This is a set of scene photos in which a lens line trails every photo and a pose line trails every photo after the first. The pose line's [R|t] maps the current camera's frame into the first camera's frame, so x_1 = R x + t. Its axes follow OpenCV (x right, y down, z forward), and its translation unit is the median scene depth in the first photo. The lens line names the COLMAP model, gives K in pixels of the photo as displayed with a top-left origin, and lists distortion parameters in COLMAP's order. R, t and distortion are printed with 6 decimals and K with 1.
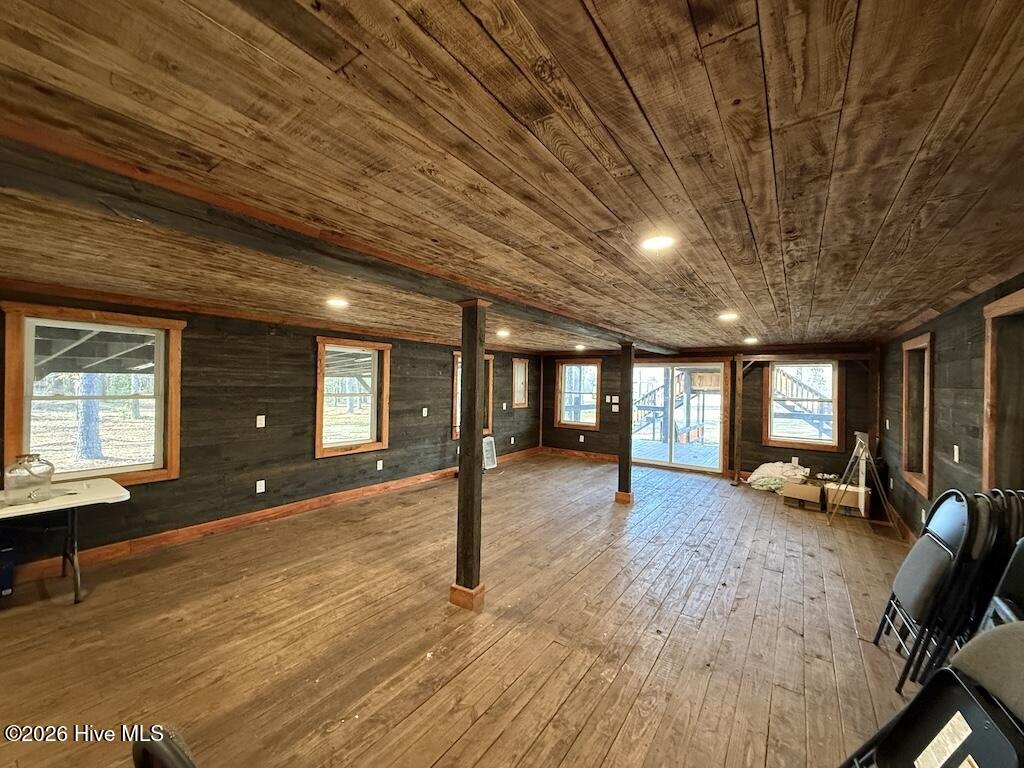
lens RADIAL K [[405.1, 0, 508.8], [0, 405.1, 383.1], [0, 0, 1]] dist [-0.000069, 0.000159]
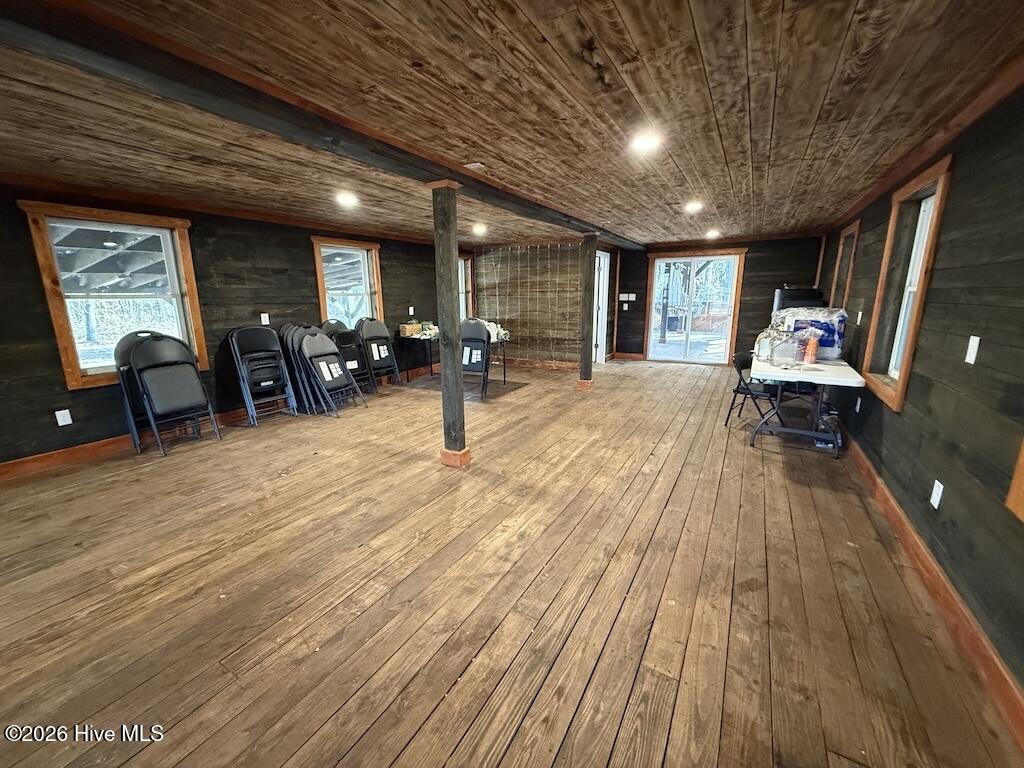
lens RADIAL K [[405.1, 0, 508.8], [0, 405.1, 383.1], [0, 0, 1]] dist [-0.000069, 0.000159]
pose [[-0.996646, 0.006518, -0.081571, -0.148511], [-0.010616, 0.978100, 0.207863, 0.066646], [0.081139, 0.208032, -0.974751, 1.941804]]
